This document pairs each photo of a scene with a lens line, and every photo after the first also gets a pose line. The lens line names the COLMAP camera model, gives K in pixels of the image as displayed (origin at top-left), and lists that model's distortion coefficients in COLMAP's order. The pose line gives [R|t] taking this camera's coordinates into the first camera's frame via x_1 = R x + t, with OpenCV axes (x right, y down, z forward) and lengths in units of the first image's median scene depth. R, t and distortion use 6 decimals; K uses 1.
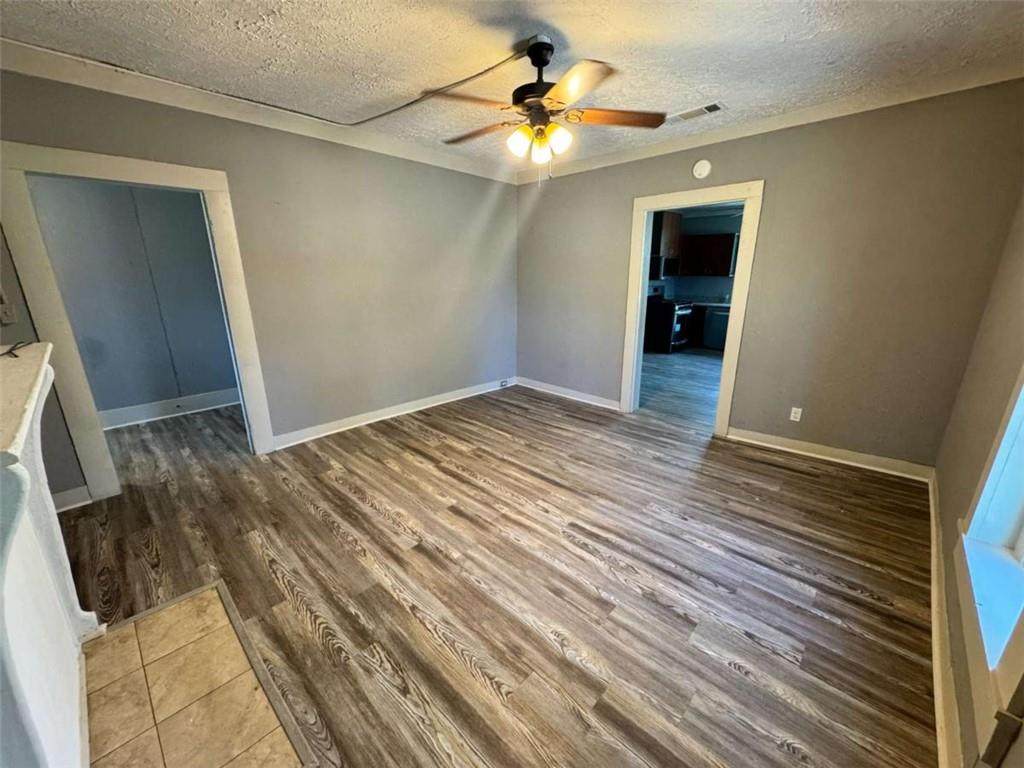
lens RADIAL K [[405.9, 0, 512.5], [0, 405.9, 382.9], [0, 0, 1]] dist [-0.002166, 0.000249]
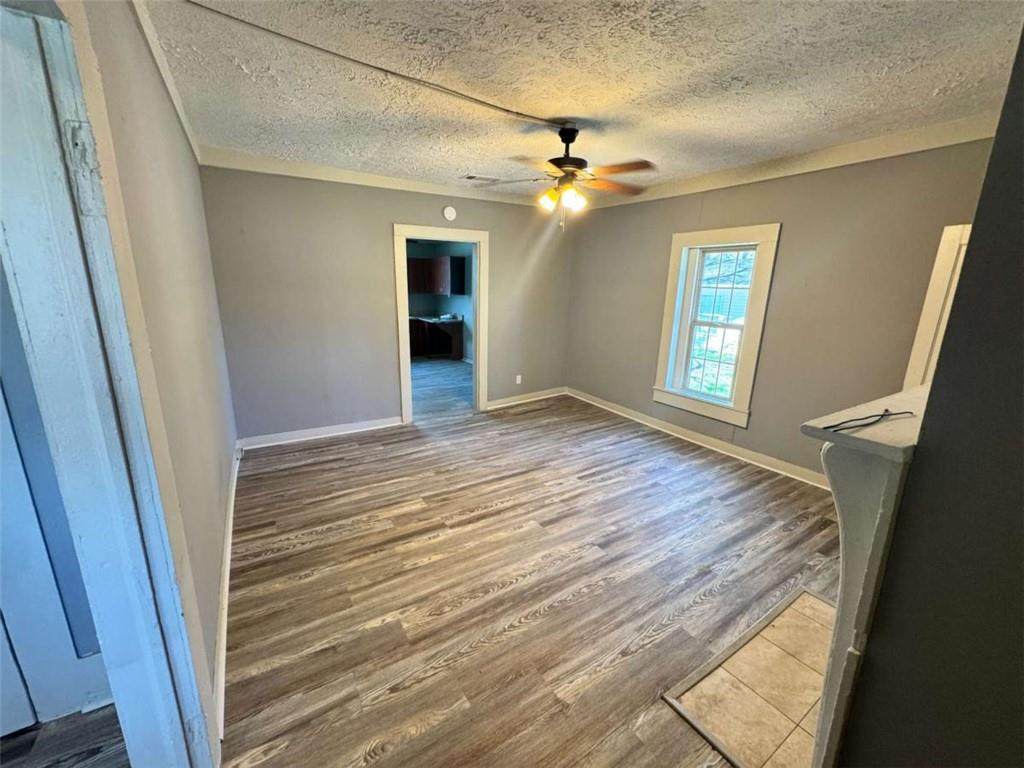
lens RADIAL K [[405.9, 0, 512.5], [0, 405.9, 382.9], [0, 0, 1]] dist [-0.002166, 0.000249]
pose [[0.242684, -0.215831, 0.945791, -1.131887], [0.244467, 0.957079, 0.155679, -0.225877], [-0.938797, 0.193434, 0.285031, 0.761989]]
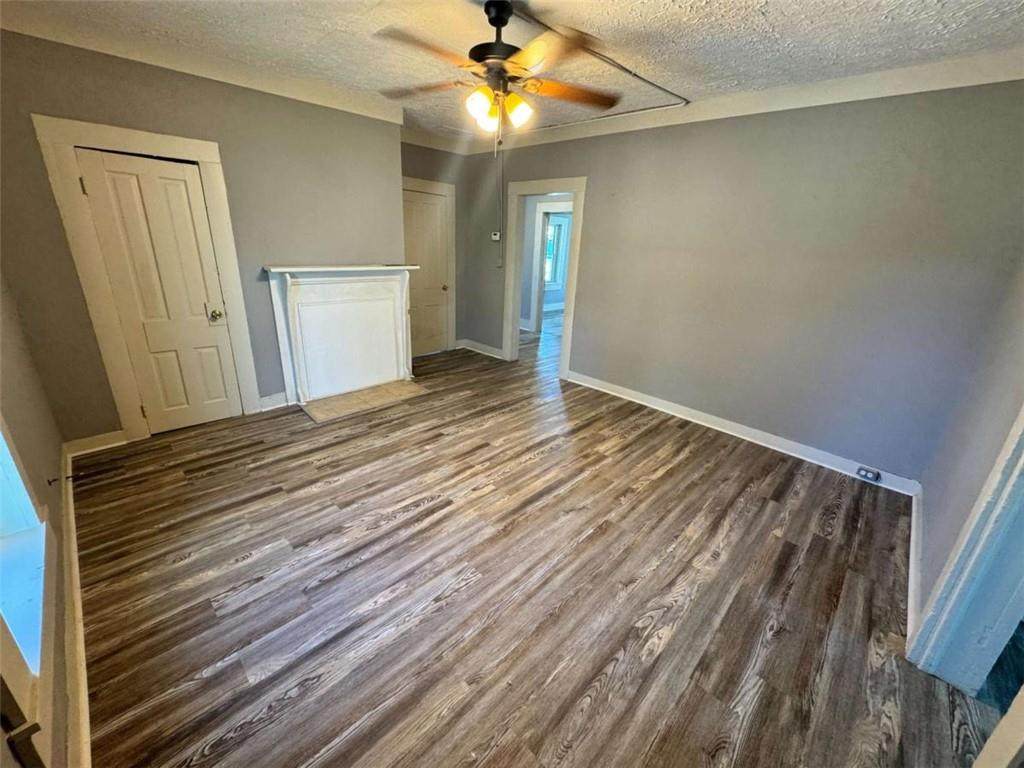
lens RADIAL K [[405.9, 0, 512.5], [0, 405.9, 382.9], [0, 0, 1]] dist [-0.002166, 0.000249]
pose [[-0.009624, 0.330707, -0.943684, 0.995033], [-0.316875, 0.894082, 0.316556, -0.280545], [0.948419, 0.302076, 0.096188, 0.962891]]
